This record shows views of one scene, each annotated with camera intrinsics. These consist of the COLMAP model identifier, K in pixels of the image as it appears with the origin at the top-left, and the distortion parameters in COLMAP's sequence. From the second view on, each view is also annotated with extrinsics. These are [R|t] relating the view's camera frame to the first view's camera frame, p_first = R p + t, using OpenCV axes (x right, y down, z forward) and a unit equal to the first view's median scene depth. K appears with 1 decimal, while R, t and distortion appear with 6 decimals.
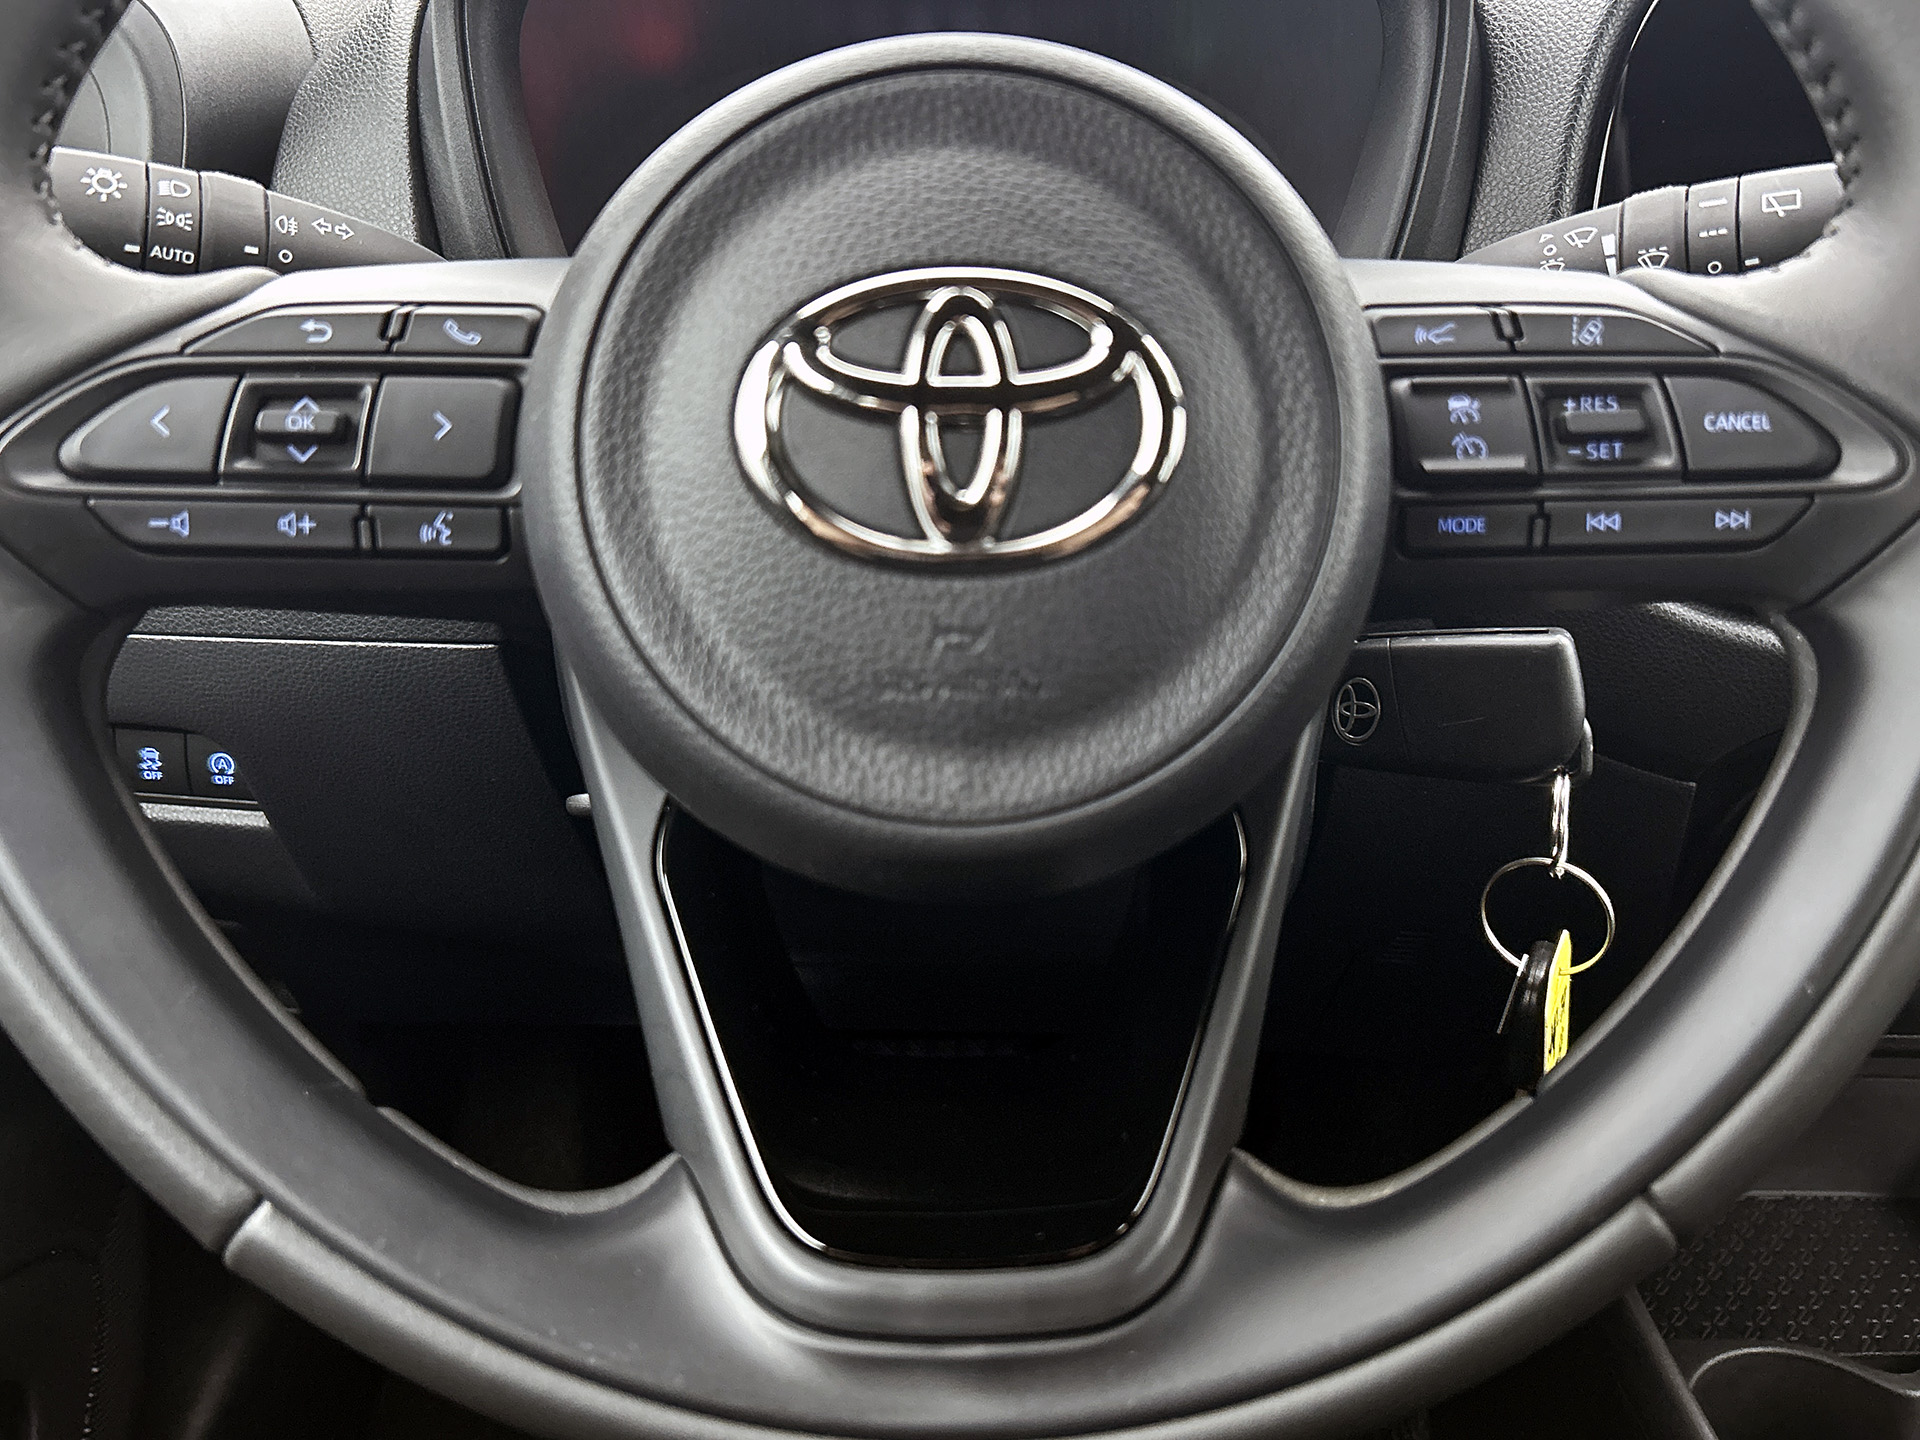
lens RADIAL K [[1651.7, 0, 960.0], [0, 1651.7, 720.0], [0, 0, 1]] dist [0.032022, -0.001779]
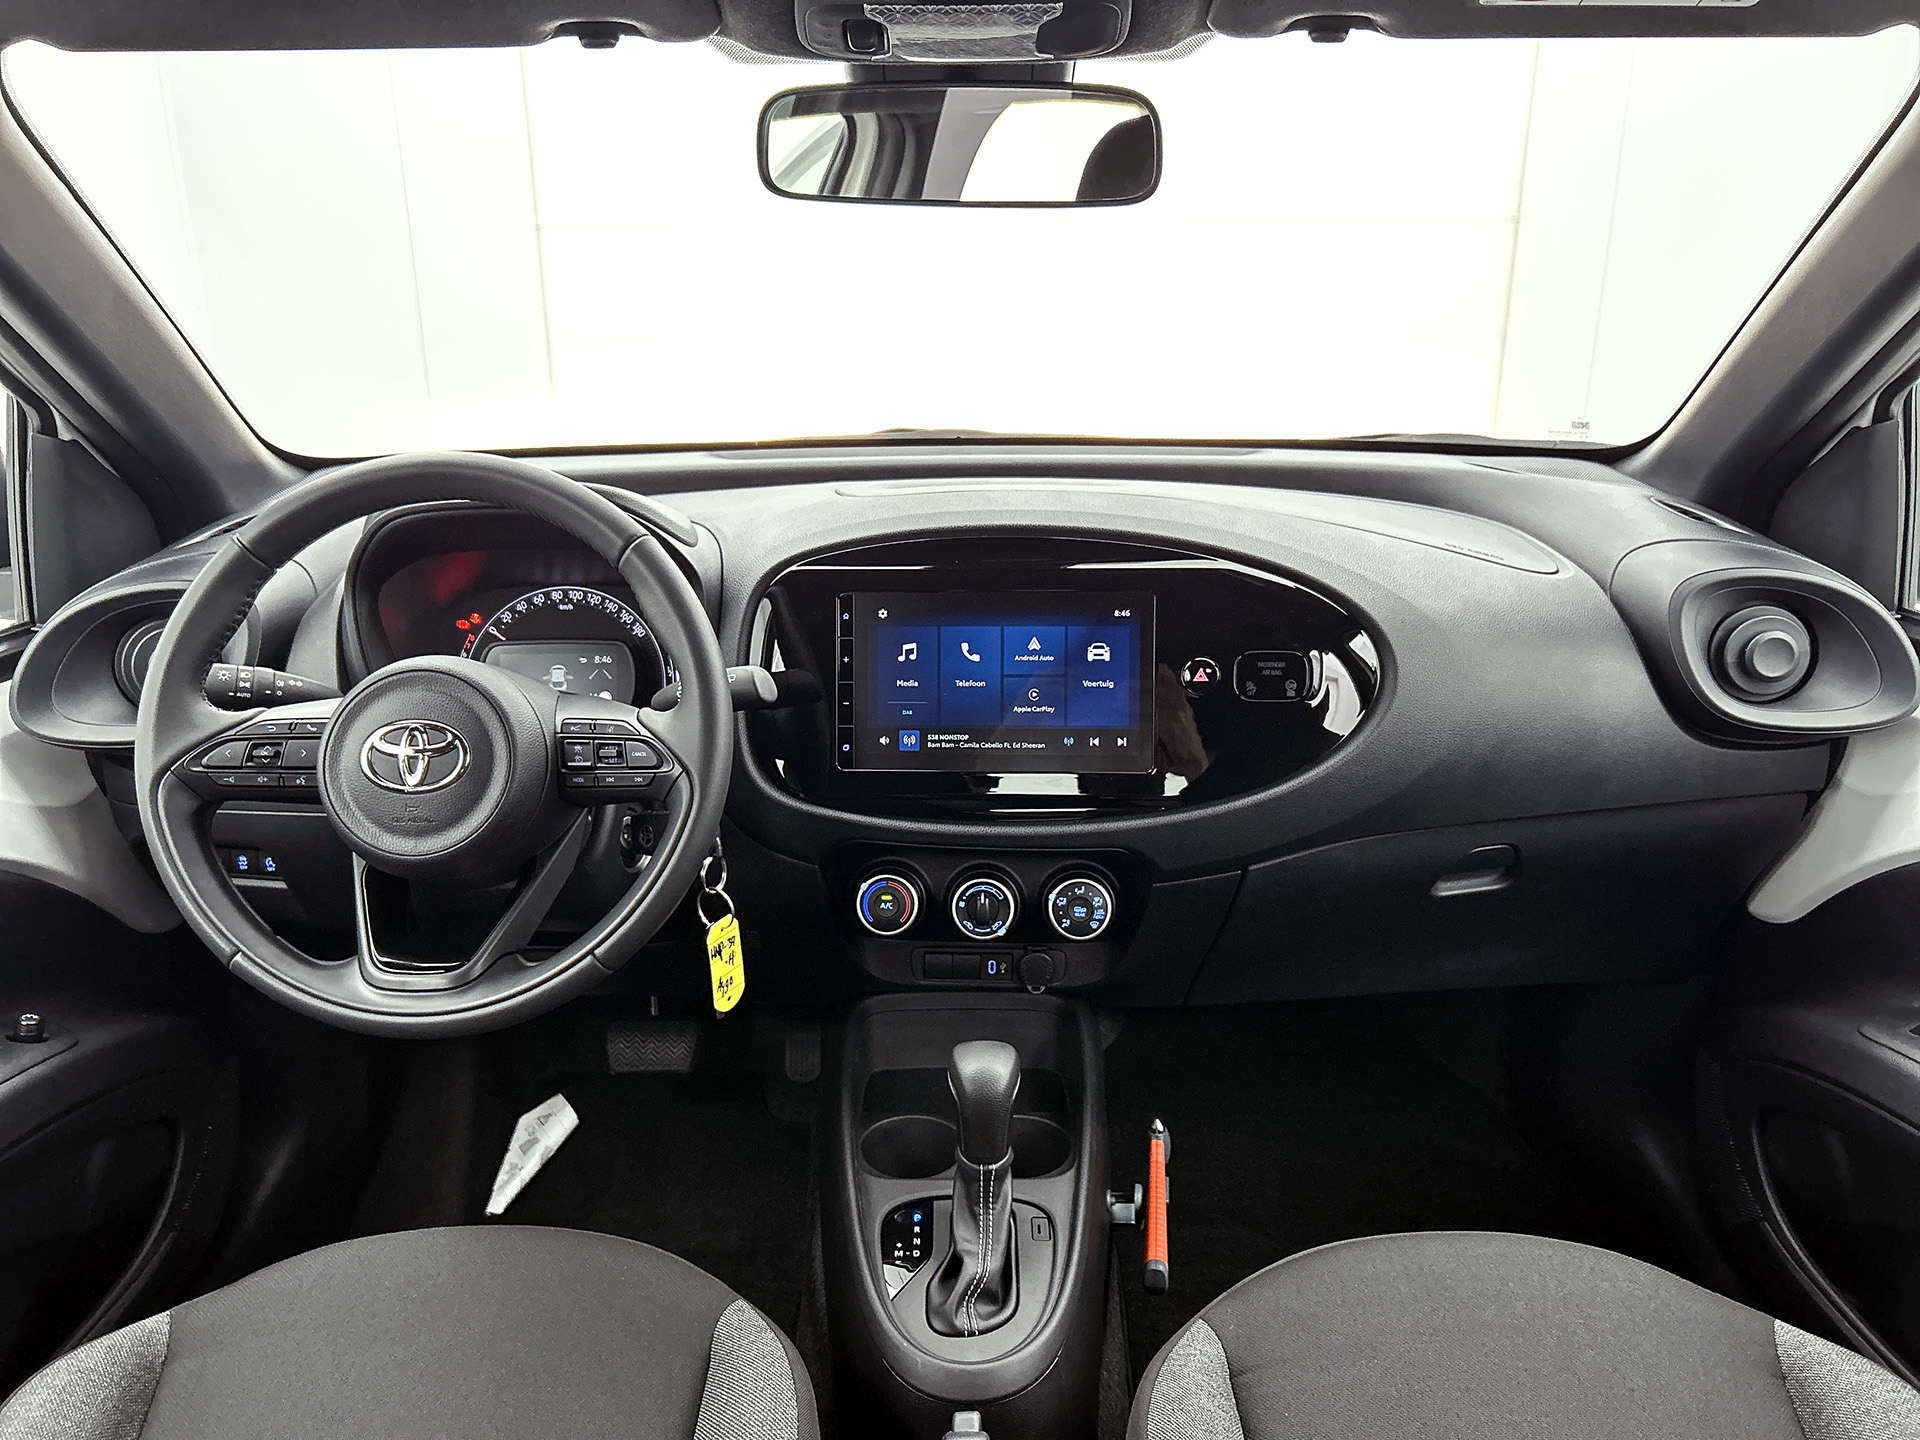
lens RADIAL K [[1448.9, 0, 958.6], [0, 1448.9, 746.5], [0, 0, 1]] dist [0.036793, -0.004853]
pose [[0.998982, 0.002699, -0.045021, 1.312562], [-0.007388, 0.994519, -0.104298, 0.139758], [0.044493, 0.104524, 0.993527, -2.204195]]
